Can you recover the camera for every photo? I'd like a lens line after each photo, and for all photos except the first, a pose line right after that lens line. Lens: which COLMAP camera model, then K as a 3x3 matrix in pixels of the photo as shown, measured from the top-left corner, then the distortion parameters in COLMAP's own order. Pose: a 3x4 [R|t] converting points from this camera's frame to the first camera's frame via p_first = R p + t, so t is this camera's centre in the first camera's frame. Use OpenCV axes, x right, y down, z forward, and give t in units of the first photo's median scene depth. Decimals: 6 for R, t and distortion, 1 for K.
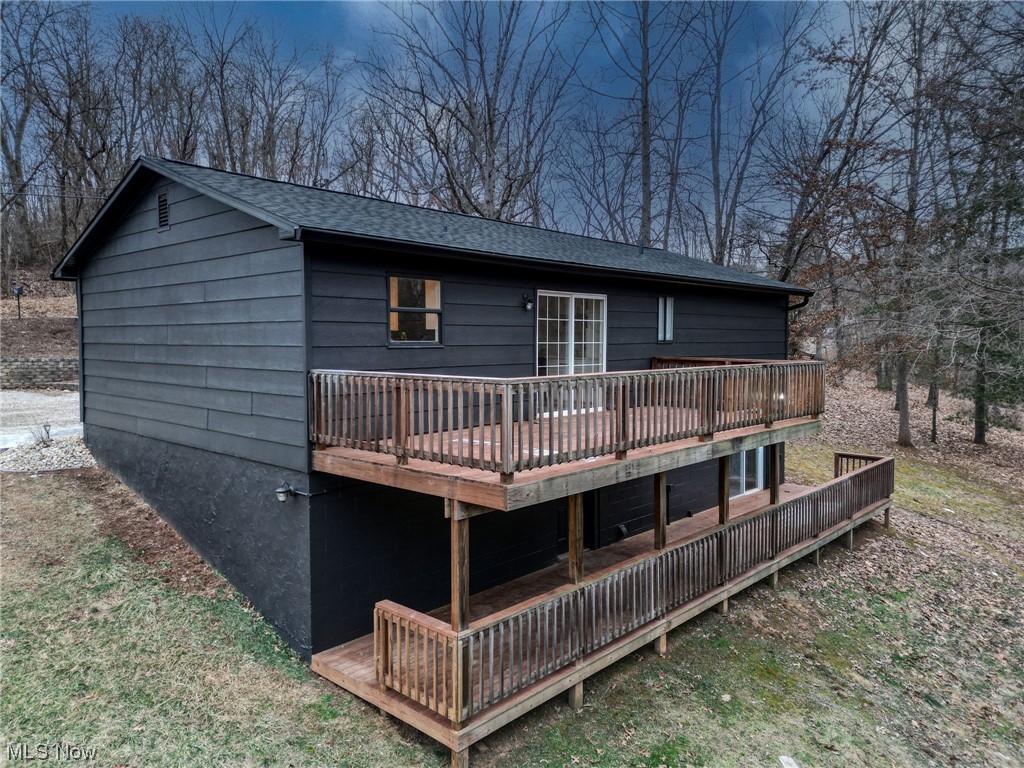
lens RADIAL K [[712.3, 0, 516.3], [0, 712.3, 379.6], [0, 0, 1]] dist [0.061992, -0.042276]
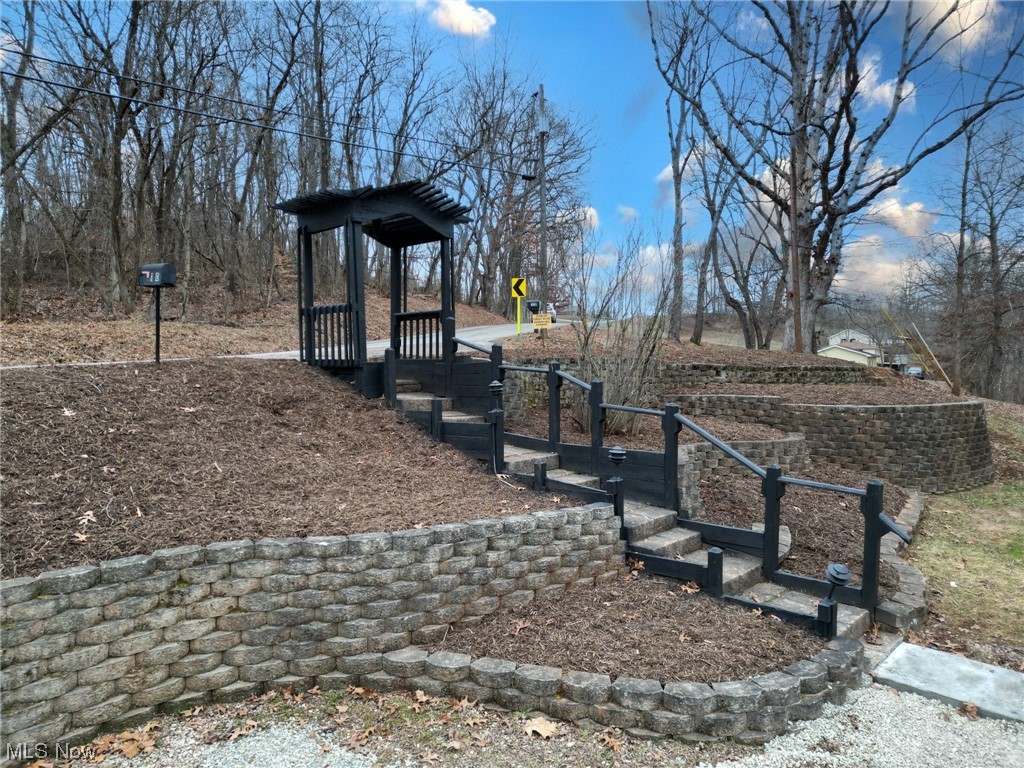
lens RADIAL K [[712.3, 0, 509.1], [0, 712.3, 388.6], [0, 0, 1]] dist [0.061992, -0.042276]
pose [[0.999158, -0.012861, 0.038970, -0.622044], [0.014114, 0.999387, -0.032038, -0.069100], [-0.038535, 0.032561, 0.998727, 0.780487]]
